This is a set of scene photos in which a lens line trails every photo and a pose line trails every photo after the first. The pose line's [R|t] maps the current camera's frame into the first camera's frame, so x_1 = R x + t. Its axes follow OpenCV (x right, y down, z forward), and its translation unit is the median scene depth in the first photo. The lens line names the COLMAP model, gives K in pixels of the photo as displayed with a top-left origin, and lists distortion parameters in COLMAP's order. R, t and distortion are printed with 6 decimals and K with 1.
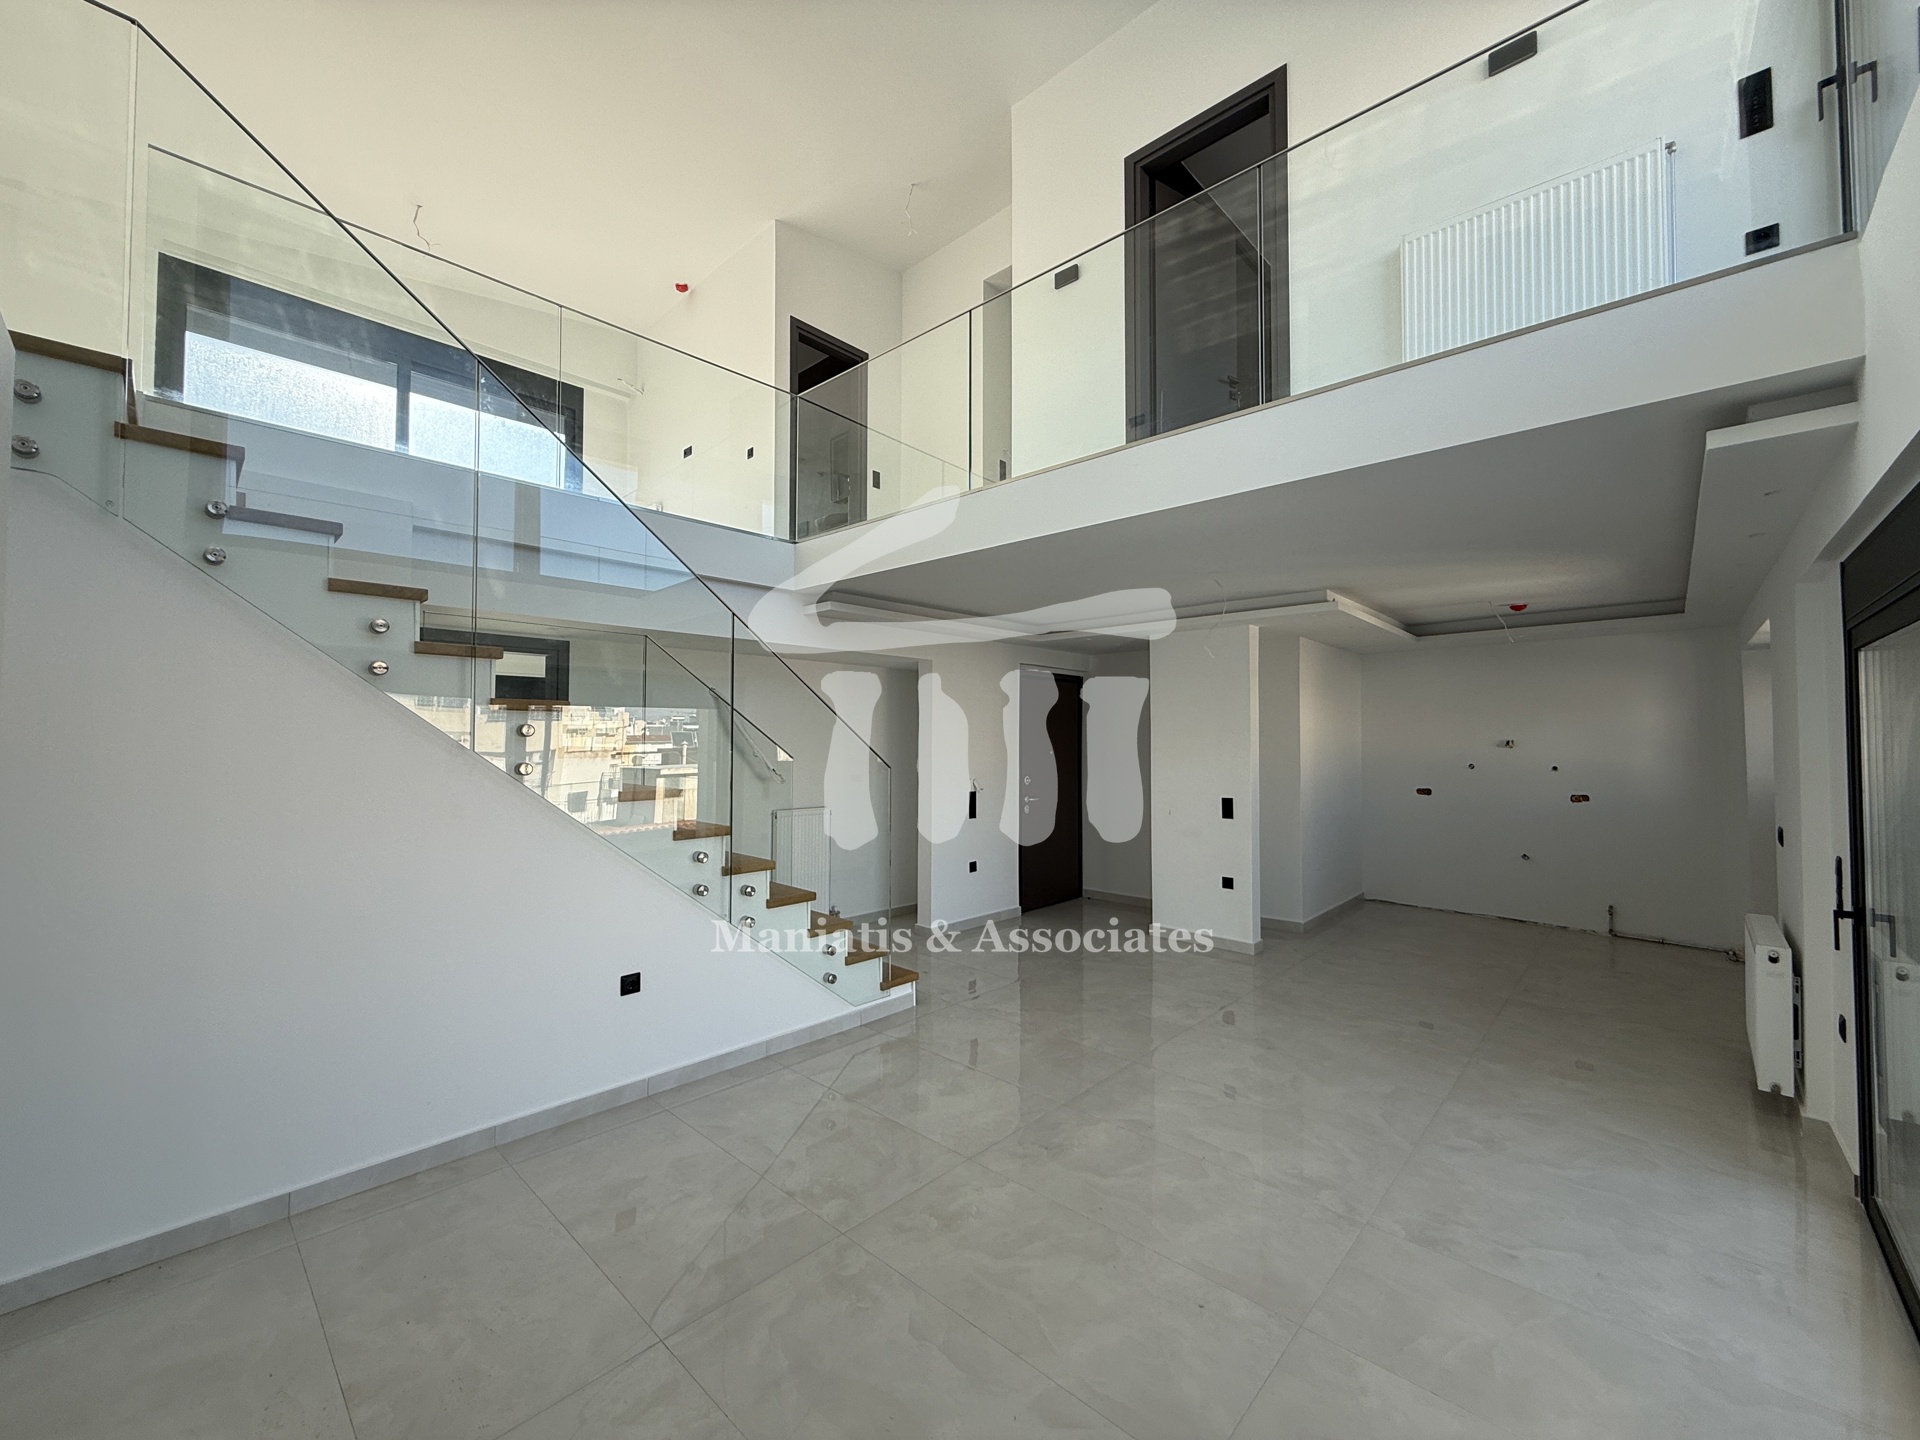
lens RADIAL K [[766.4, 0, 954.5], [0, 766.4, 719.6], [0, 0, 1]] dist [-0.000197, -0.000016]
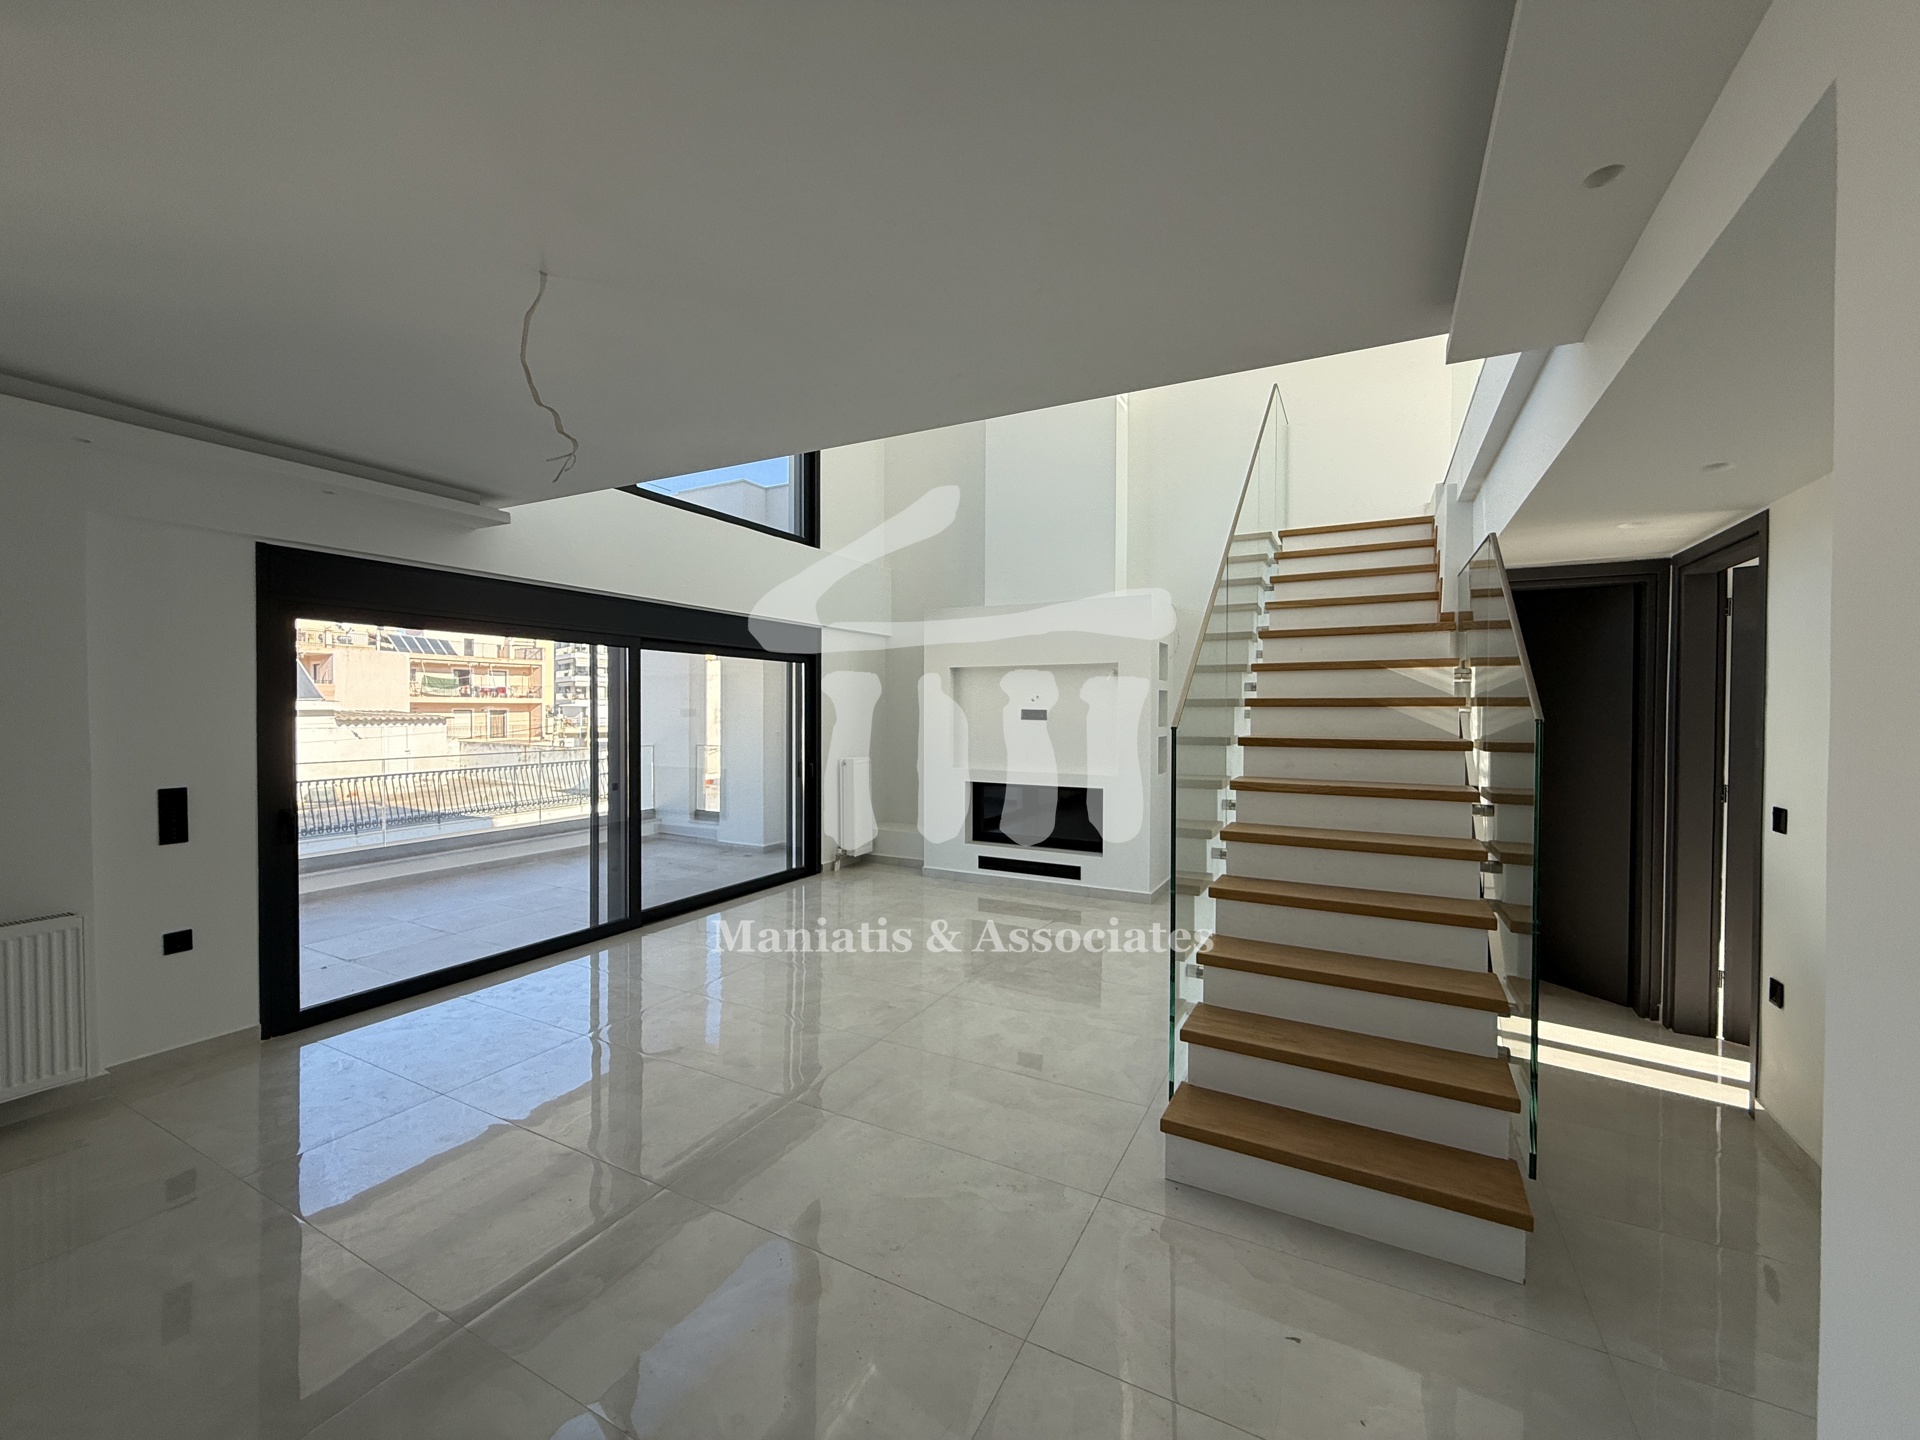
lens RADIAL K [[766.4, 0, 953.2], [0, 766.4, 719.4], [0, 0, 1]] dist [-0.000197, -0.000016]
pose [[-0.965228, 0.000099, -0.261410, 0.223431], [0.003886, 0.999895, -0.013971, 0.061129], [0.261381, -0.014501, -0.965127, 1.438053]]
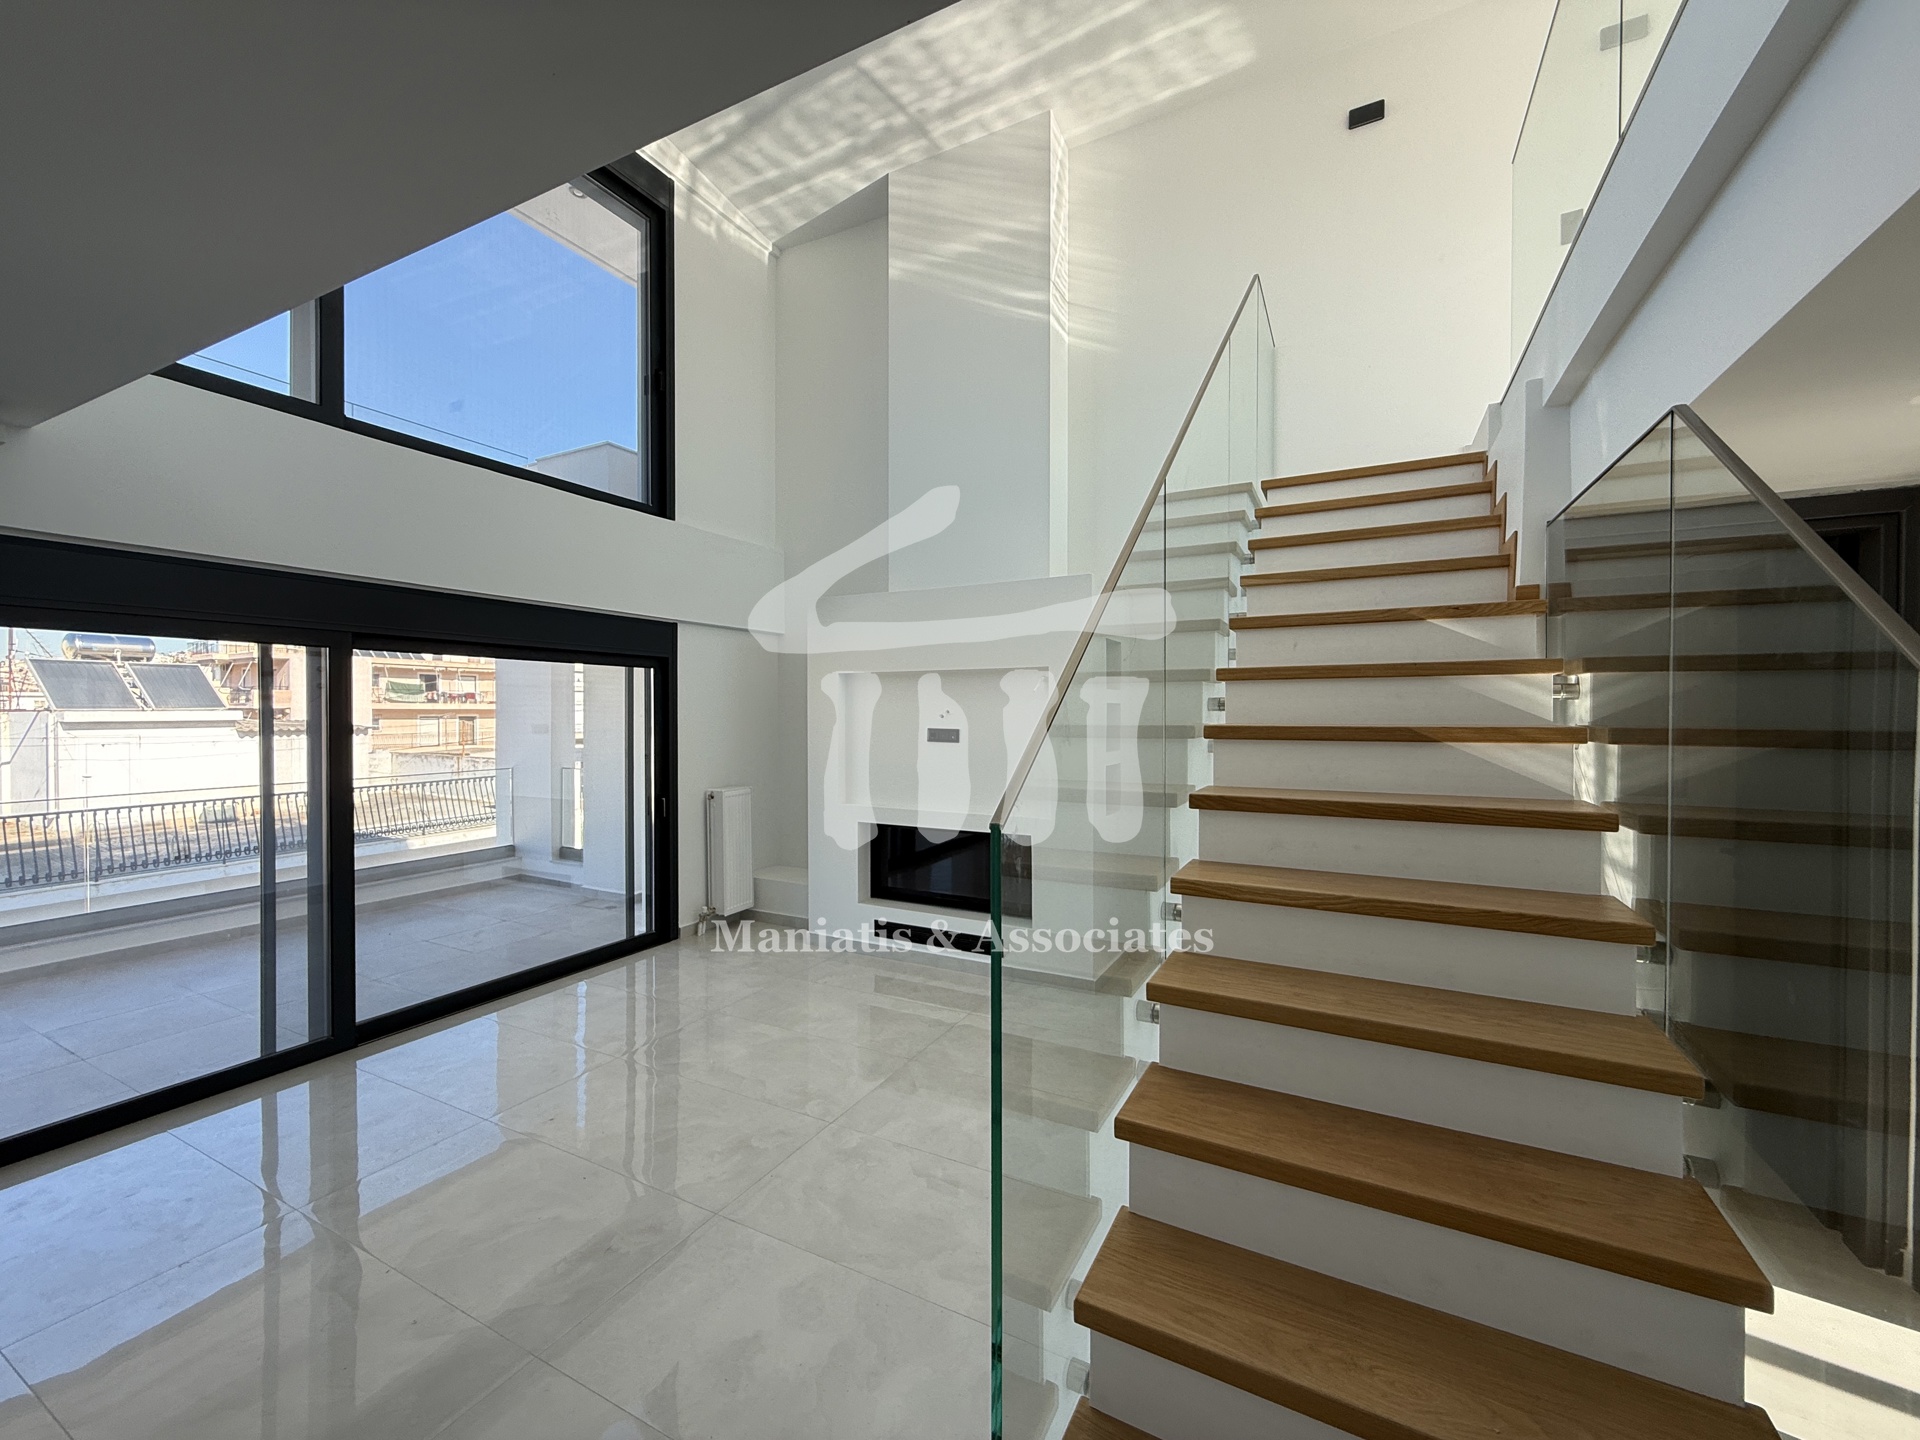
lens RADIAL K [[766.4, 0, 955.4], [0, 766.4, 719.9], [0, 0, 1]] dist [-0.000197, -0.000016]
pose [[-0.962159, 0.003187, -0.272471, -0.003230], [0.008186, 0.999818, -0.017211, 0.031540], [0.272367, -0.018790, -0.962010, 1.161846]]
